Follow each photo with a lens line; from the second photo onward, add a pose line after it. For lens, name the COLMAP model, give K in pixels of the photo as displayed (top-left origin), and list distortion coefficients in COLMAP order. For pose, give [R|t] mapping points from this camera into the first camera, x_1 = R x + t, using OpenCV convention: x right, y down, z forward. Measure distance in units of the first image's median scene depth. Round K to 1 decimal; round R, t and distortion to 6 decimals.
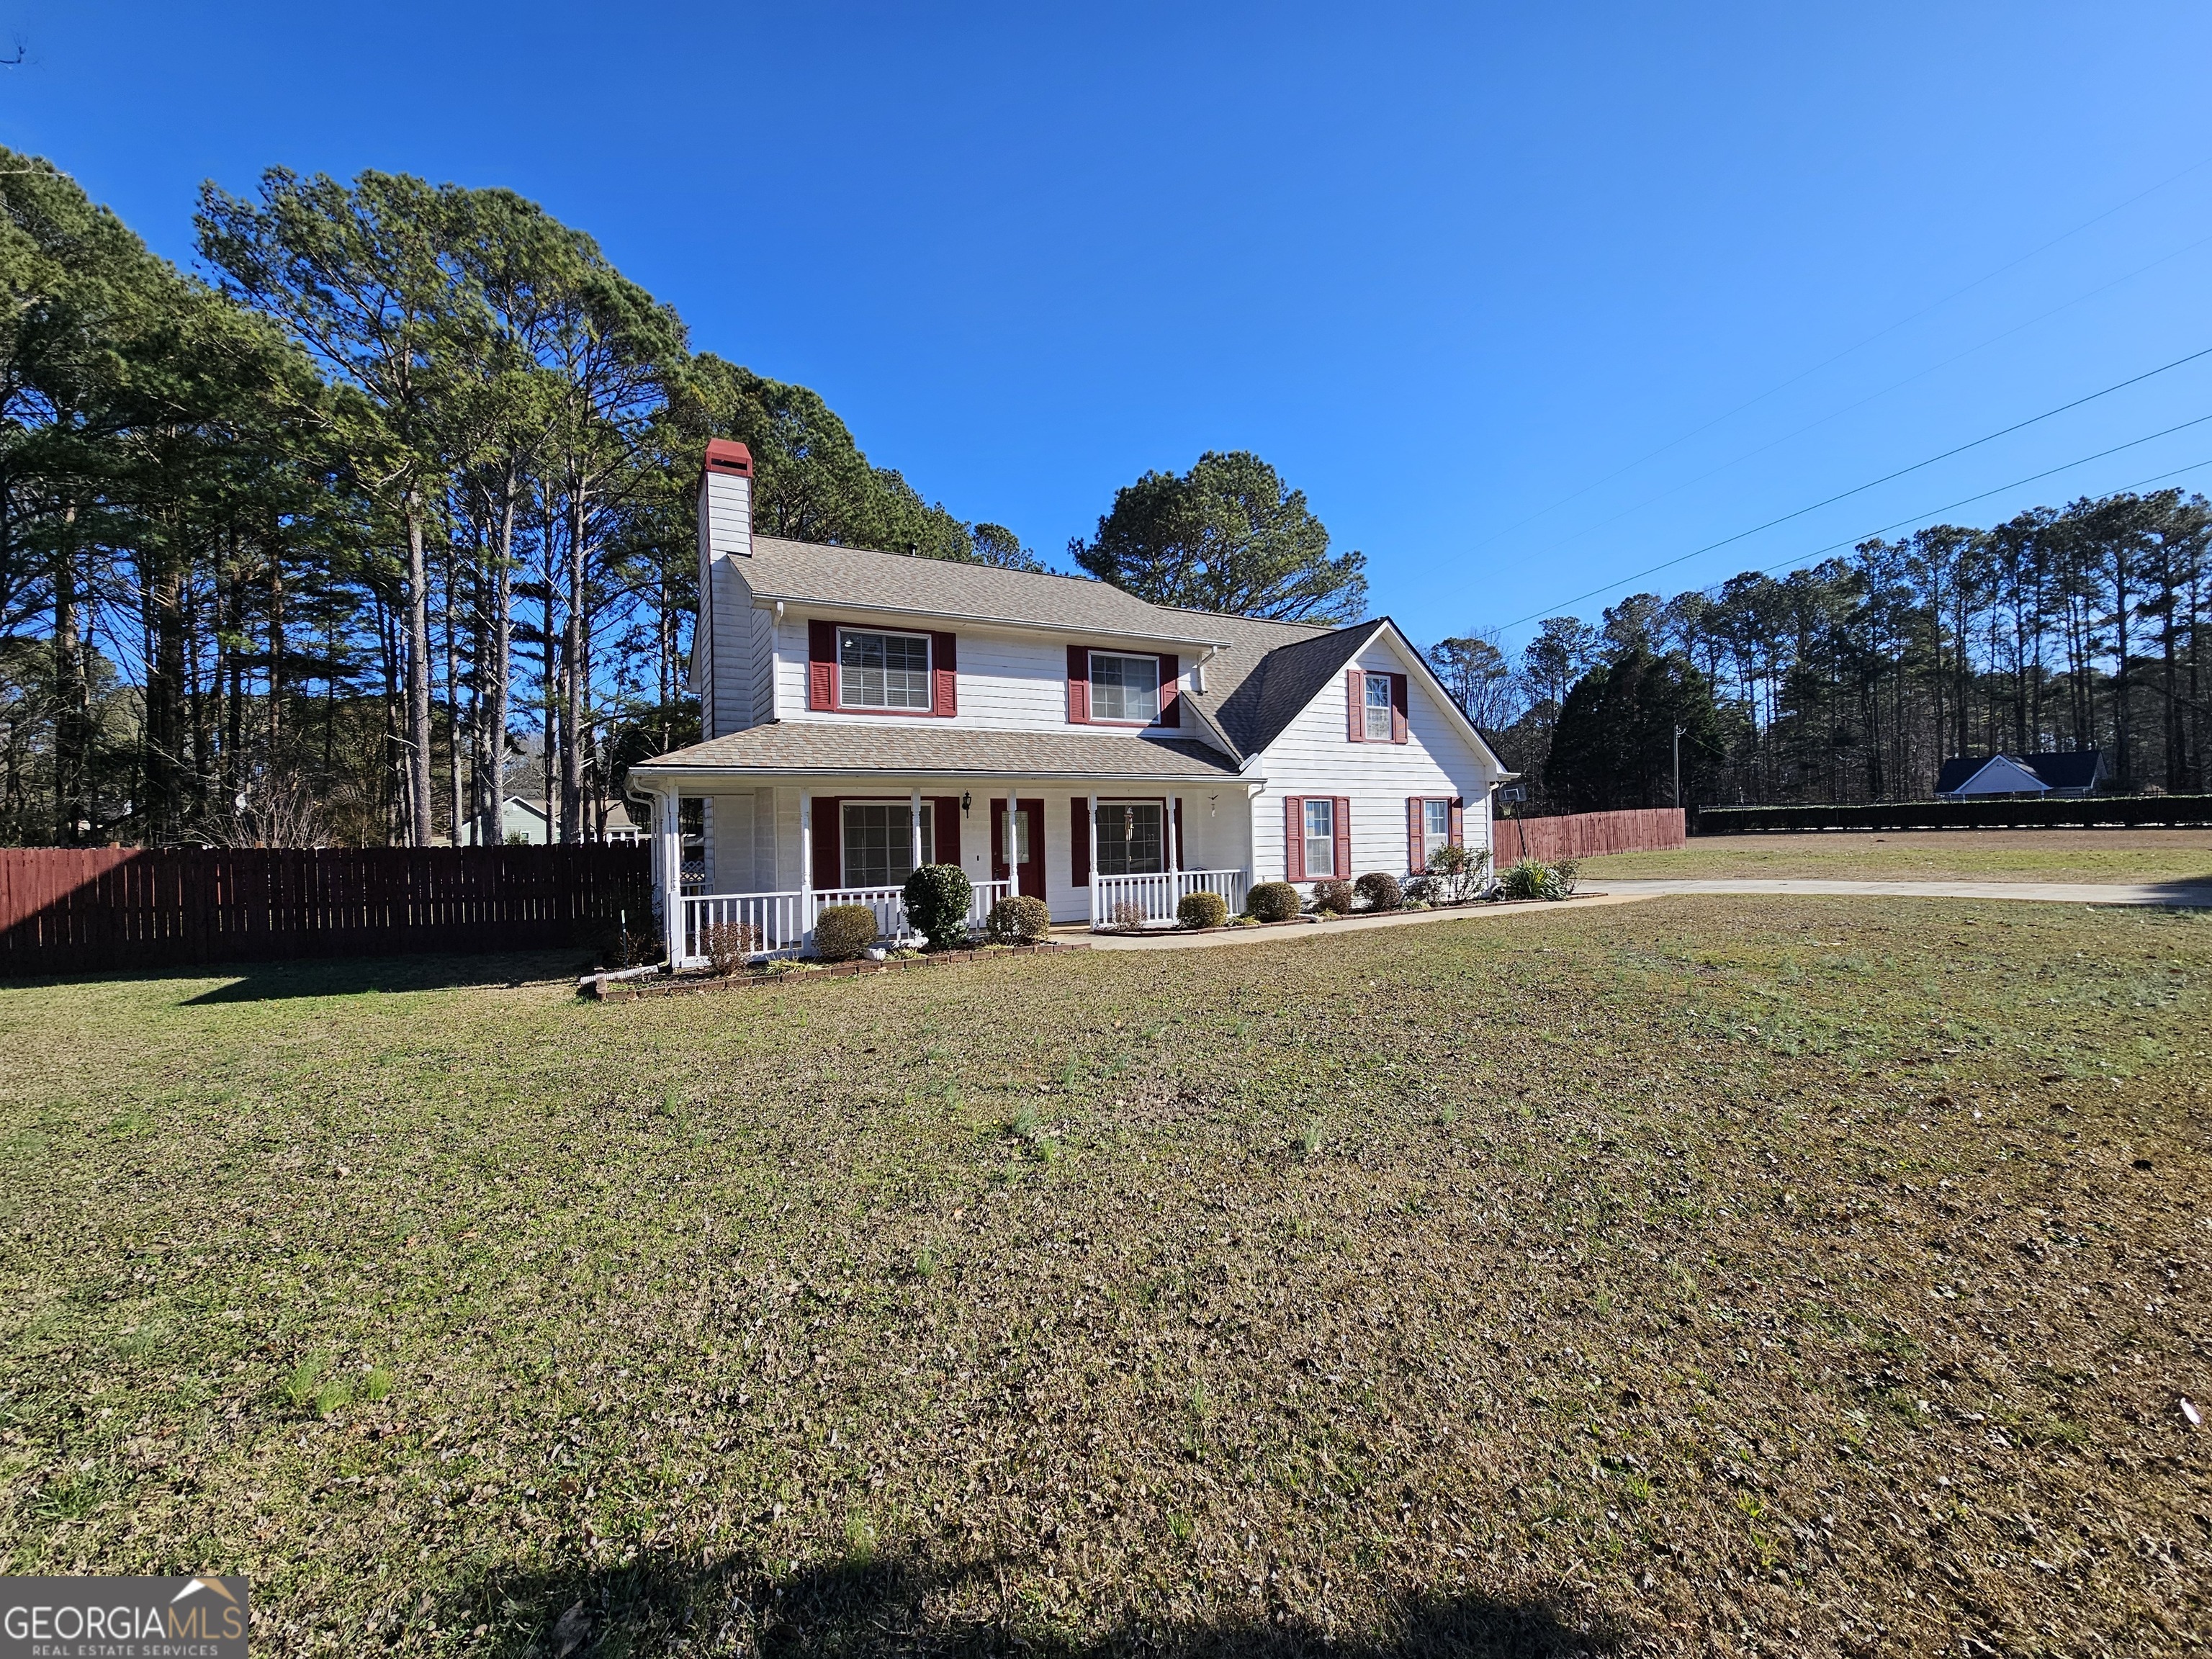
lens RADIAL K [[896.6, 0, 1106.0], [0, 896.6, 829.5], [0, 0, 1]] dist [0.000139, -0.001380]
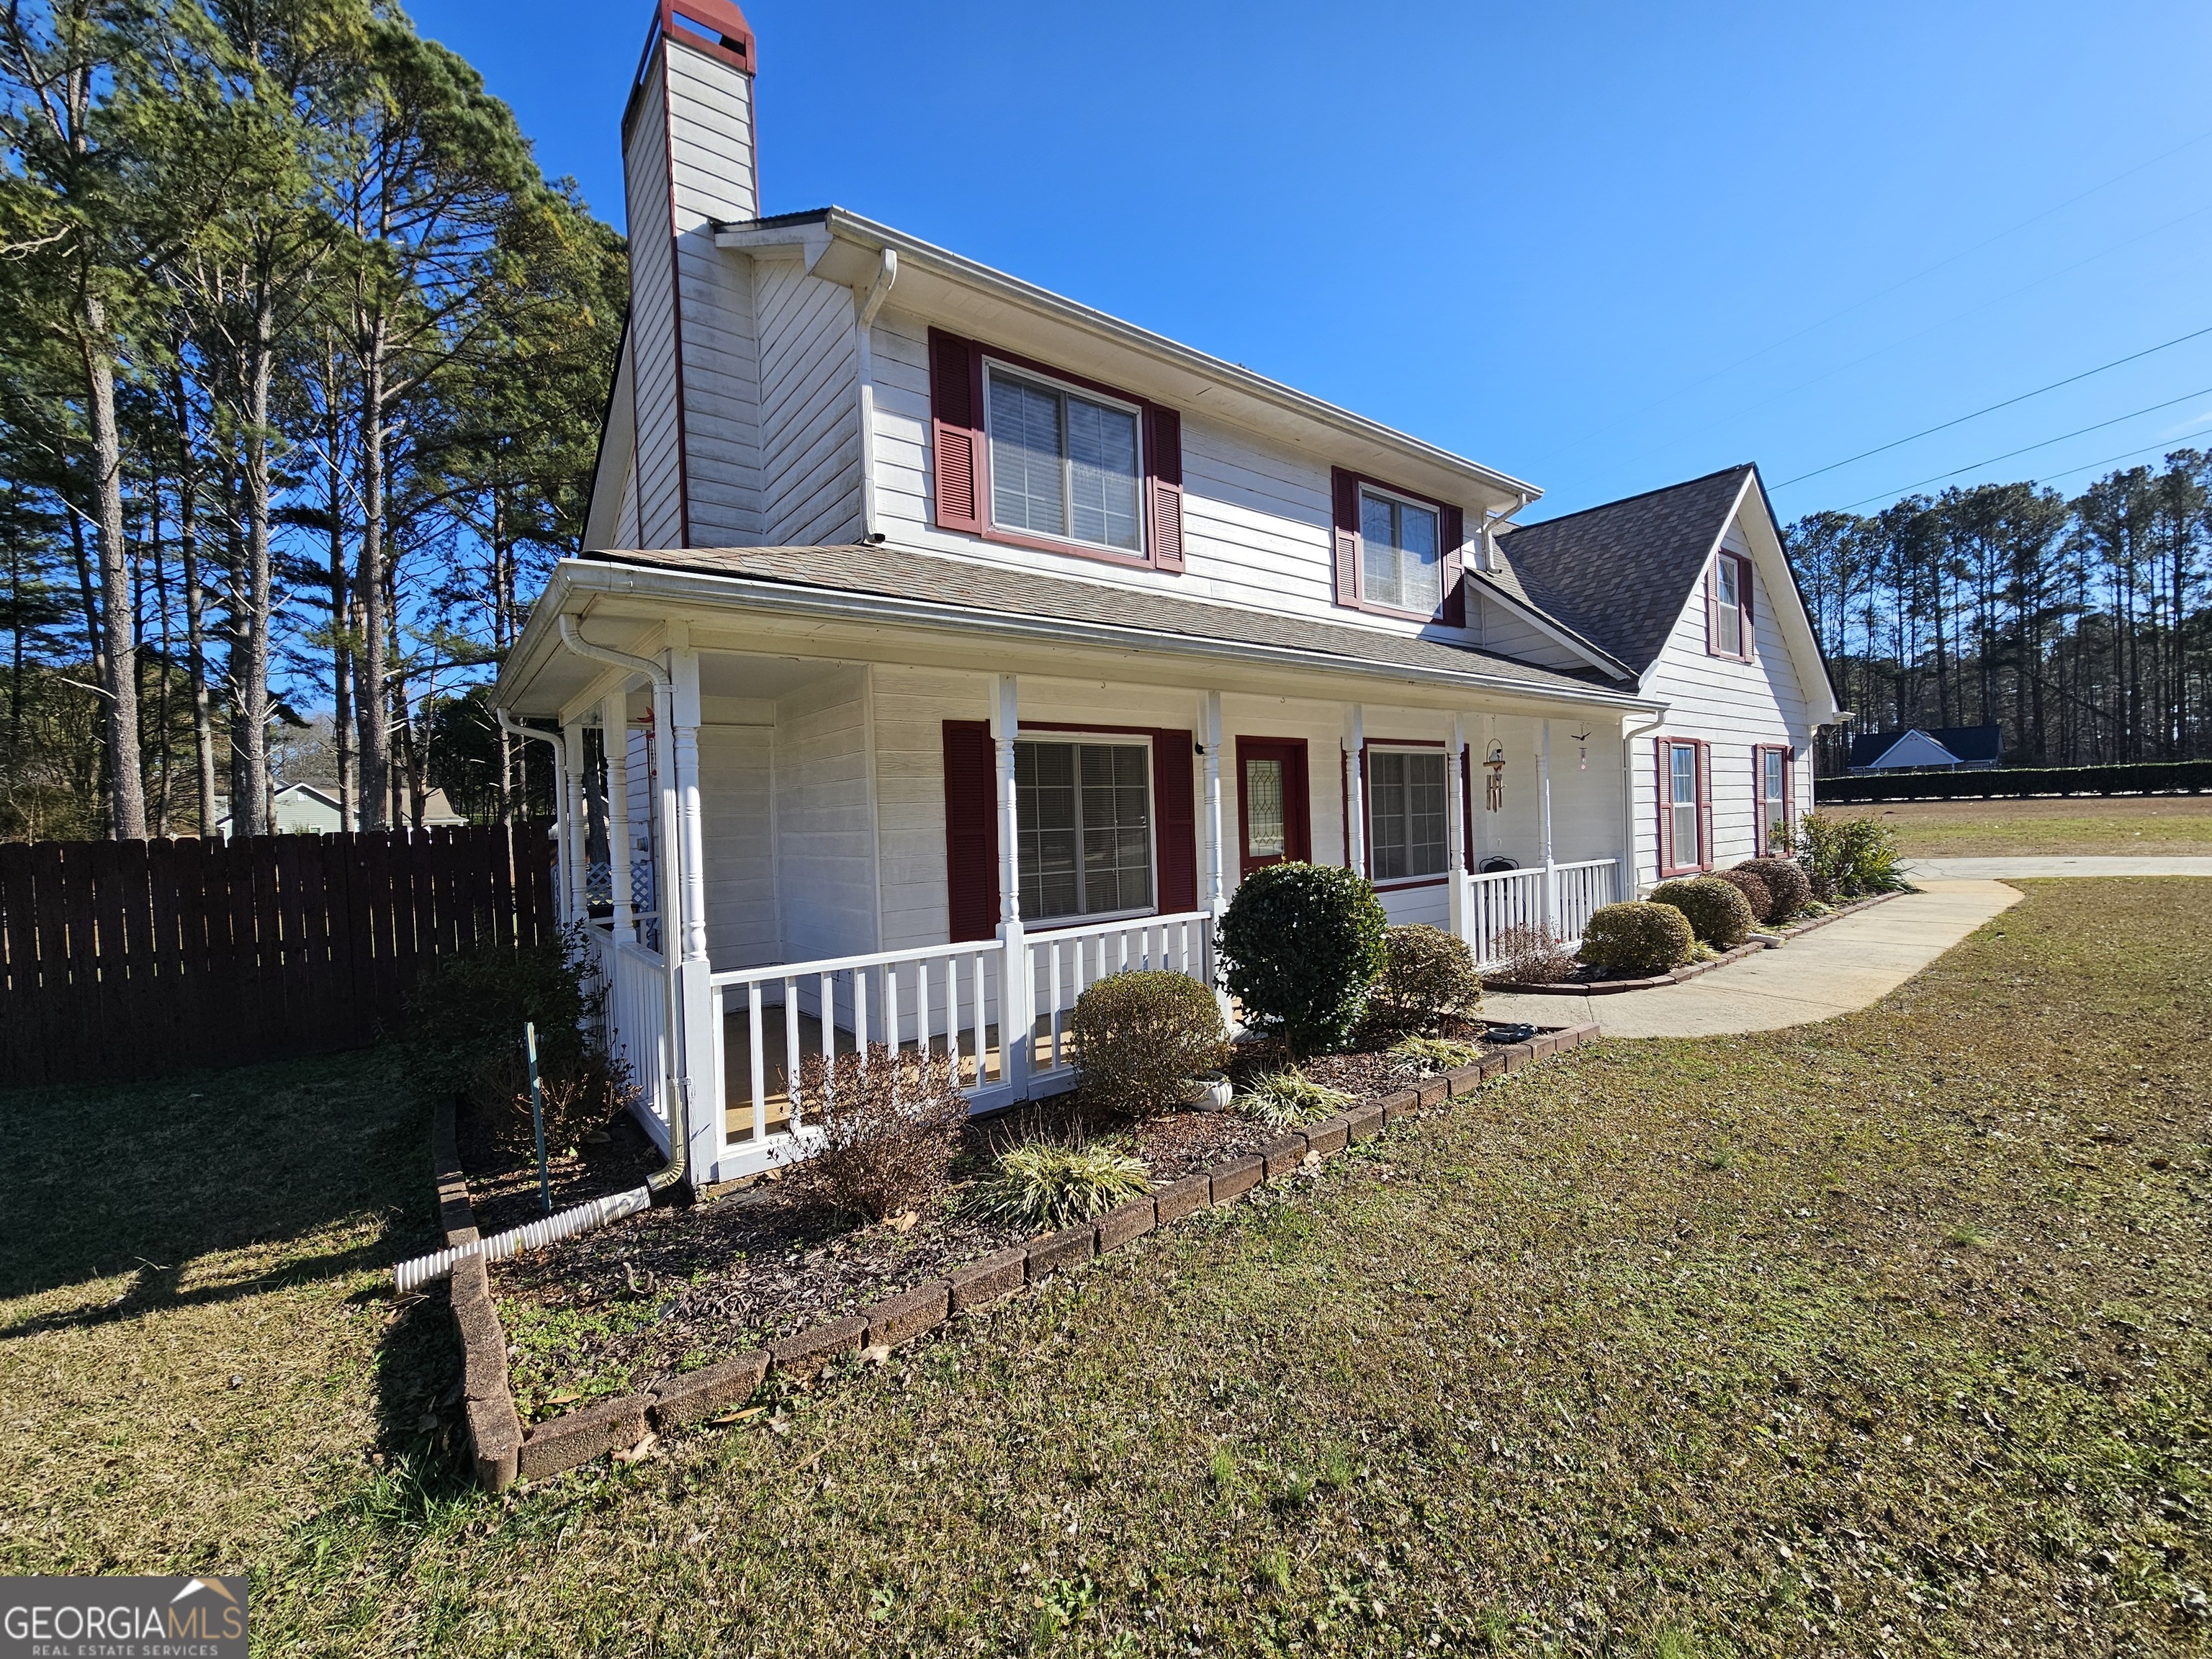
lens RADIAL K [[896.6, 0, 1106.0], [0, 896.6, 829.5], [0, 0, 1]] dist [0.000139, -0.001380]
pose [[0.989545, -0.015608, 0.143375, -0.120059], [0.013431, 0.999779, 0.016143, 0.005139], [-0.143596, -0.014048, 0.989537, 0.206071]]
